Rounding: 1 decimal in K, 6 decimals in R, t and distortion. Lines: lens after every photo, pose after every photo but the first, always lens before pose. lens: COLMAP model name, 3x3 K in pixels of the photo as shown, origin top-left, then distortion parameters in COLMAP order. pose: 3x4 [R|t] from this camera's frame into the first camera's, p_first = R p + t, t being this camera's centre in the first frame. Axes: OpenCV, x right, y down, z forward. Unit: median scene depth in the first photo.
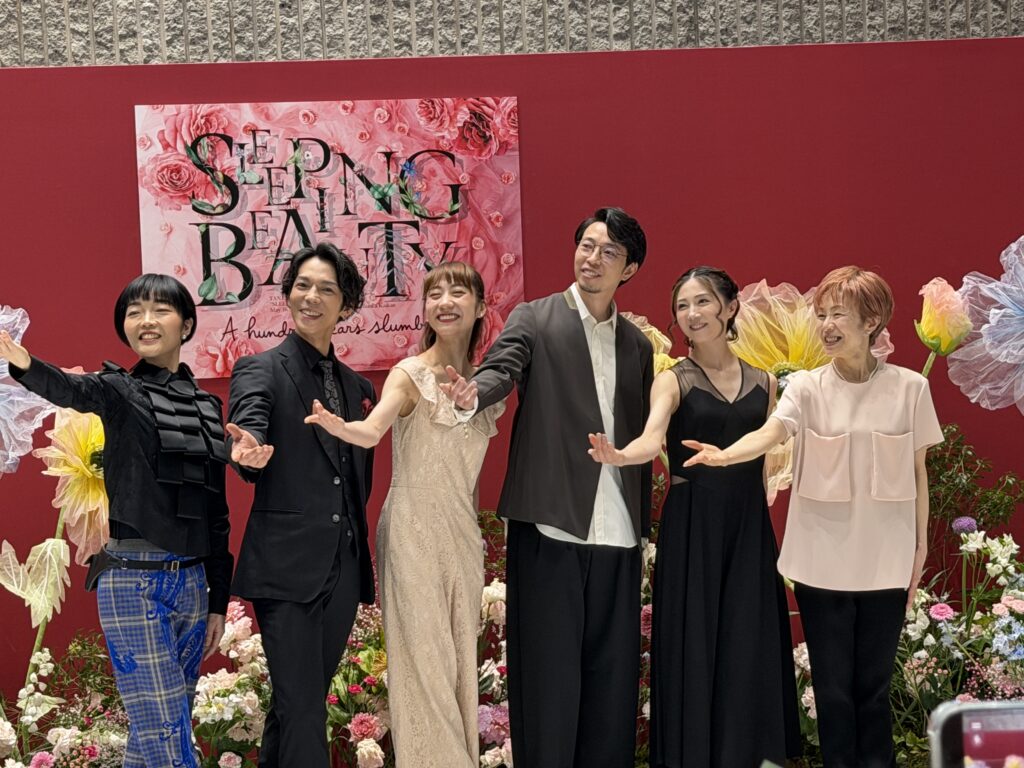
lens RADIAL K [[2436.3, 0, 539.3], [0, 2436.3, 378.0], [0, 0, 1]] dist [0.106477, 0.814524]
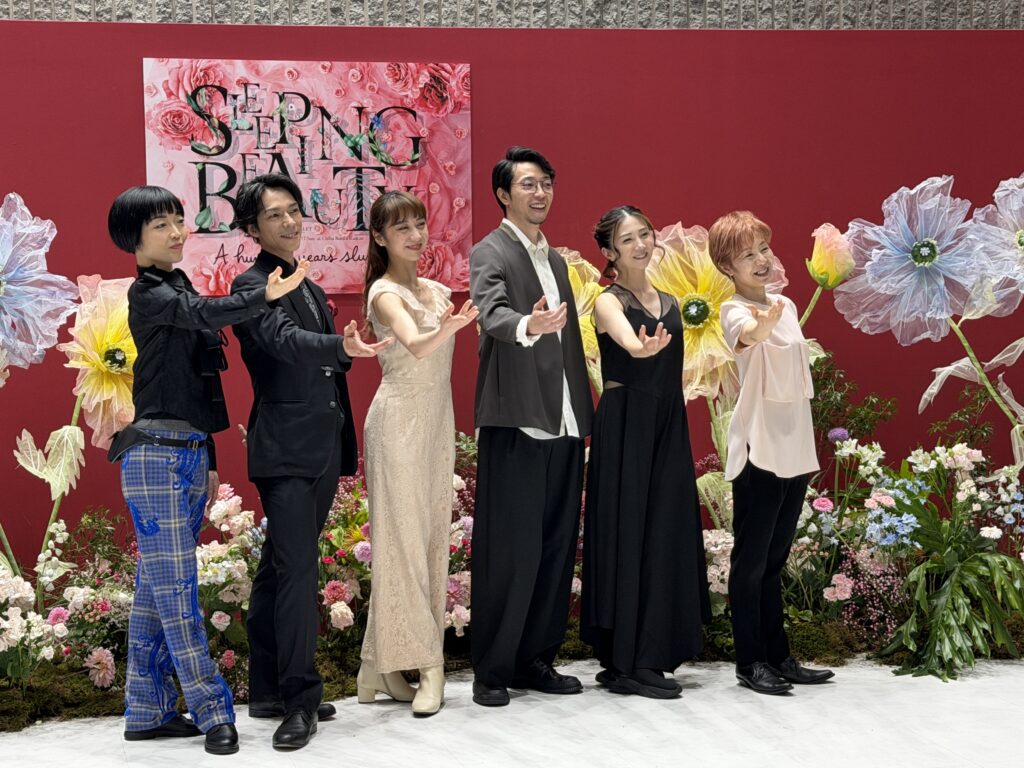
lens RADIAL K [[1932.3, 0, 512.0], [0, 1932.3, 384.0], [0, 0, 1]] dist [0.137739, 0.187491]
pose [[0.998252, 0.021899, 0.054887, -0.037986], [-0.022468, 0.999700, 0.009777, 0.030141], [-0.054656, -0.010993, 0.998445, 0.065942]]
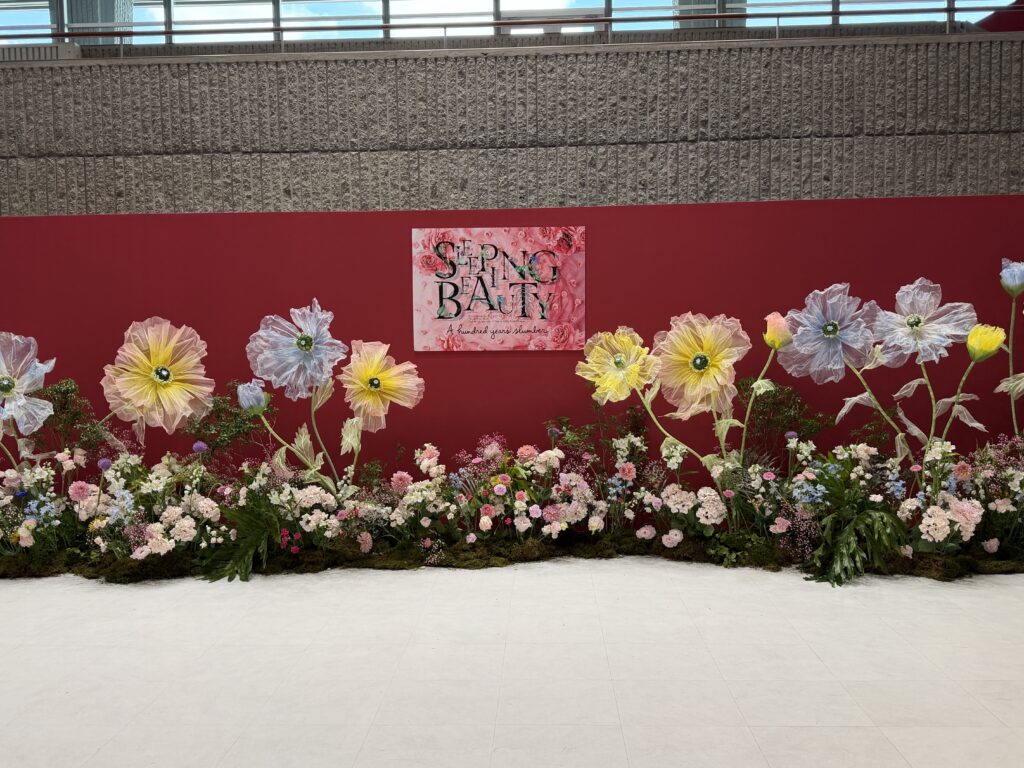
lens RADIAL K [[927.2, 0, 512.0], [0, 927.2, 384.0], [0, 0, 1]] dist [0.178755, -0.328860]
pose [[0.971037, 0.042314, -0.235151, 0.132023], [-0.041001, 0.999104, 0.010471, 0.019011], [0.235383, -0.000526, 0.971902, 0.185471]]
